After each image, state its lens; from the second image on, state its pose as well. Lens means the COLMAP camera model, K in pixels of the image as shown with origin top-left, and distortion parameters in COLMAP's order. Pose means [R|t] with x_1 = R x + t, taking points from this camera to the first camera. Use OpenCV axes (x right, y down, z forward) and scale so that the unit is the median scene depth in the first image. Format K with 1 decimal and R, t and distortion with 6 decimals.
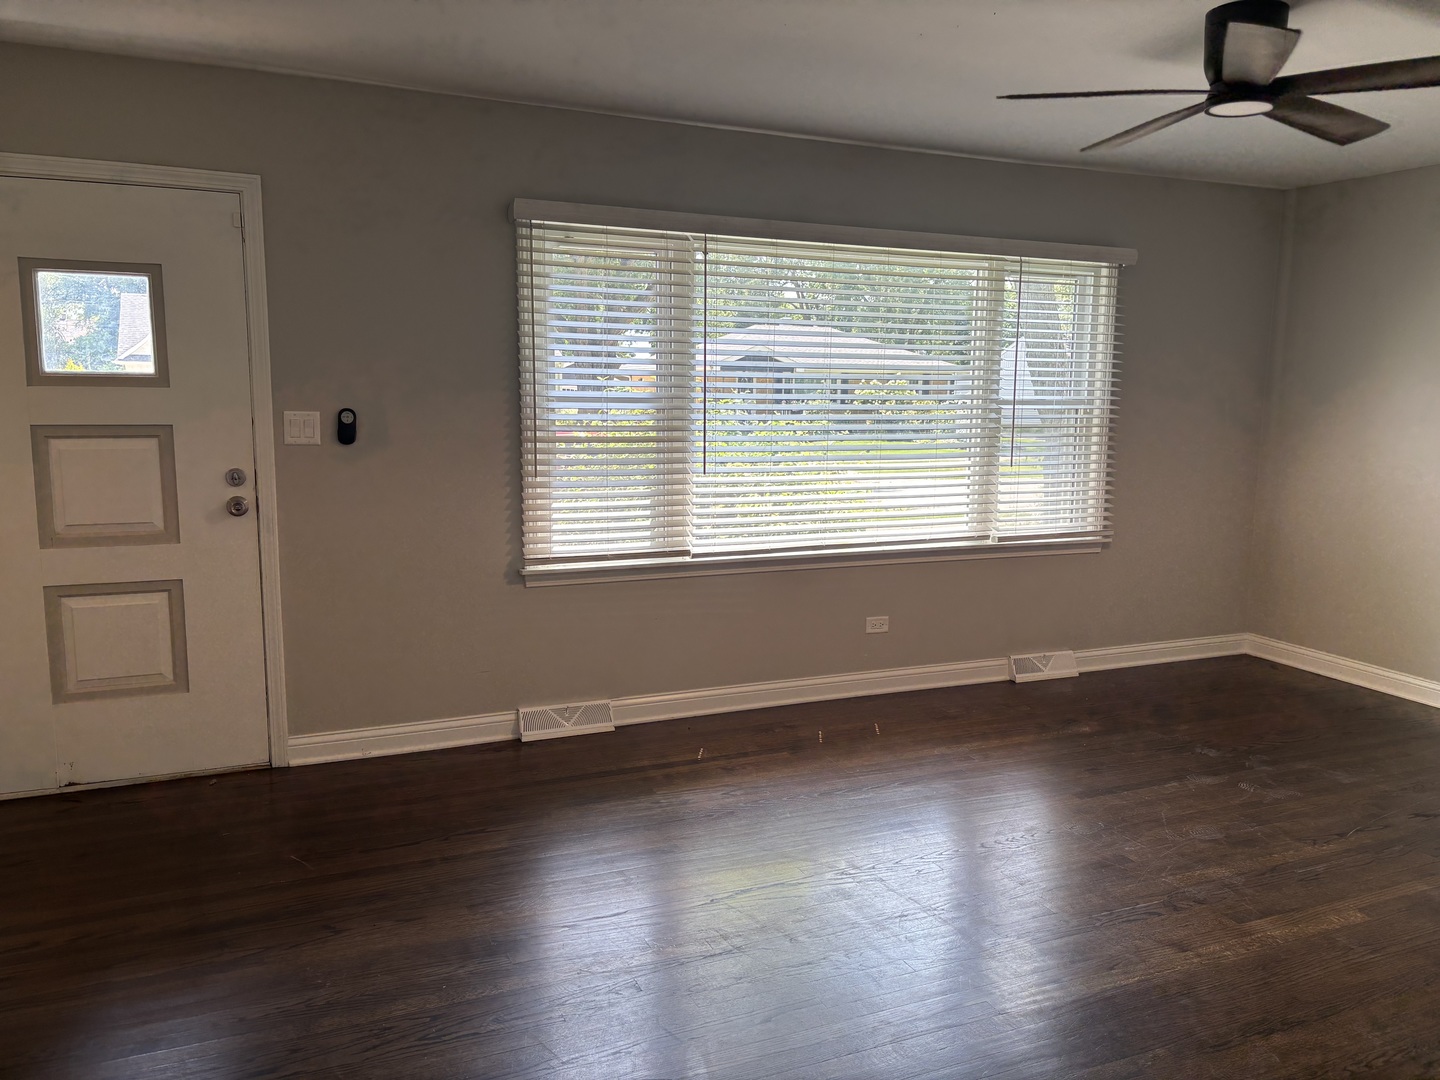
lens RADIAL K [[1076.0, 0, 735.6], [0, 1076.0, 537.7], [0, 0, 1]] dist [0.032795, -0.036851]
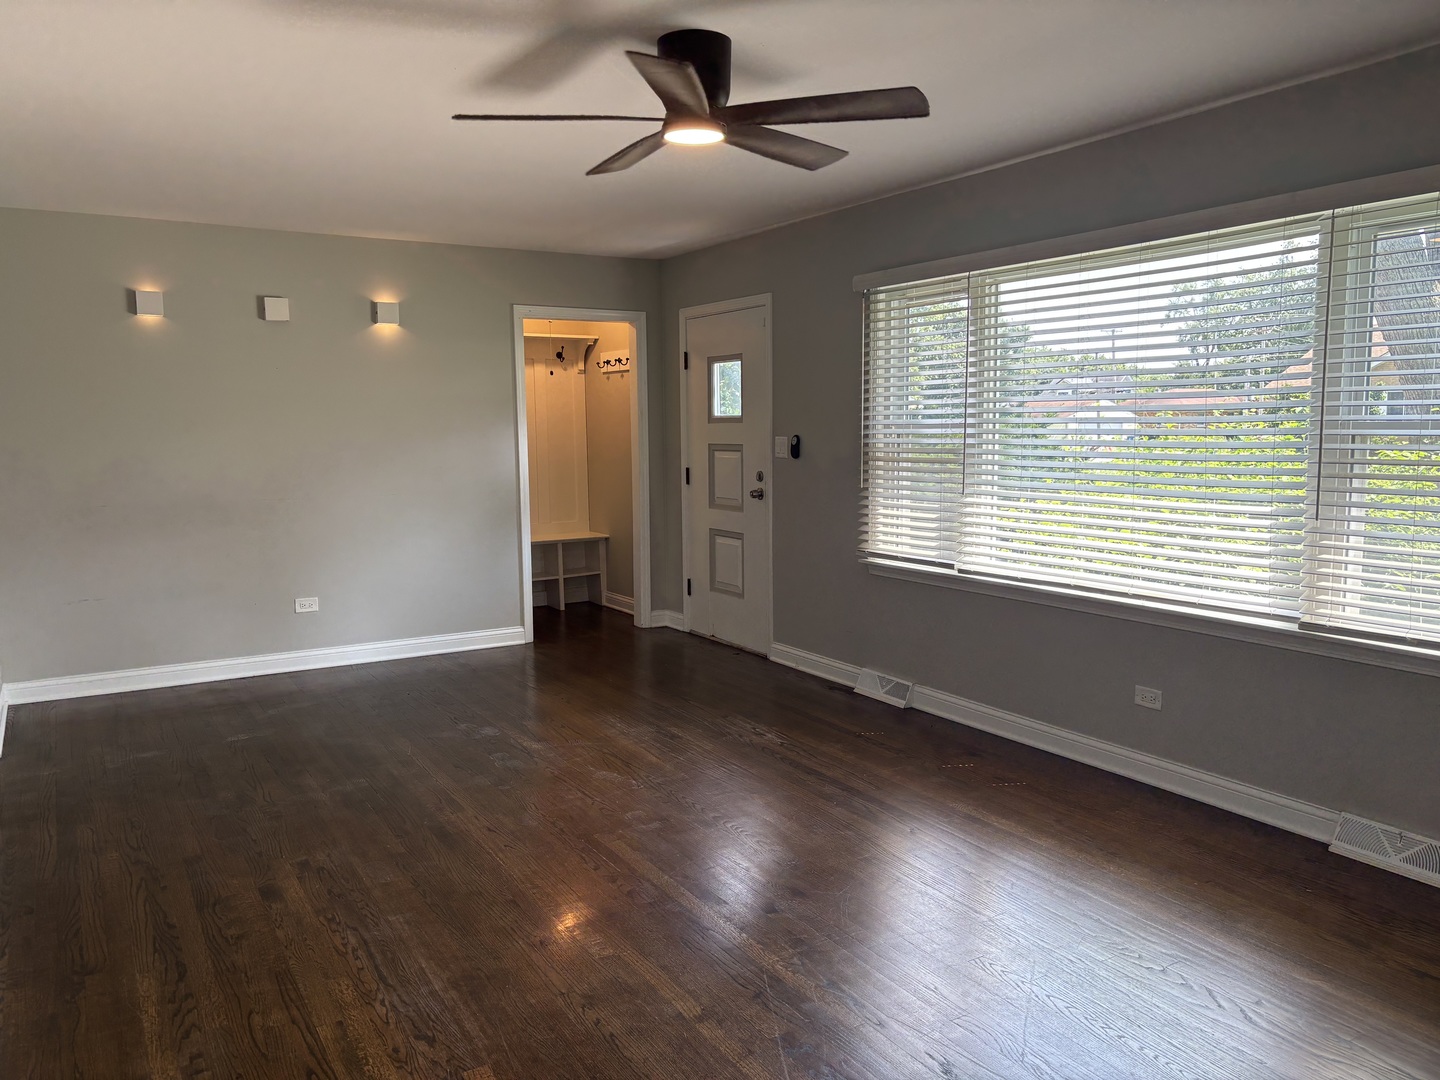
lens RADIAL K [[1076.0, 0, 735.6], [0, 1076.0, 537.7], [0, 0, 1]] dist [0.032795, -0.036851]
pose [[0.131908, 0.092139, -0.986970, 1.036428], [-0.123043, 0.989492, 0.075930, -0.073545], [0.983596, 0.111424, 0.141859, 0.654791]]
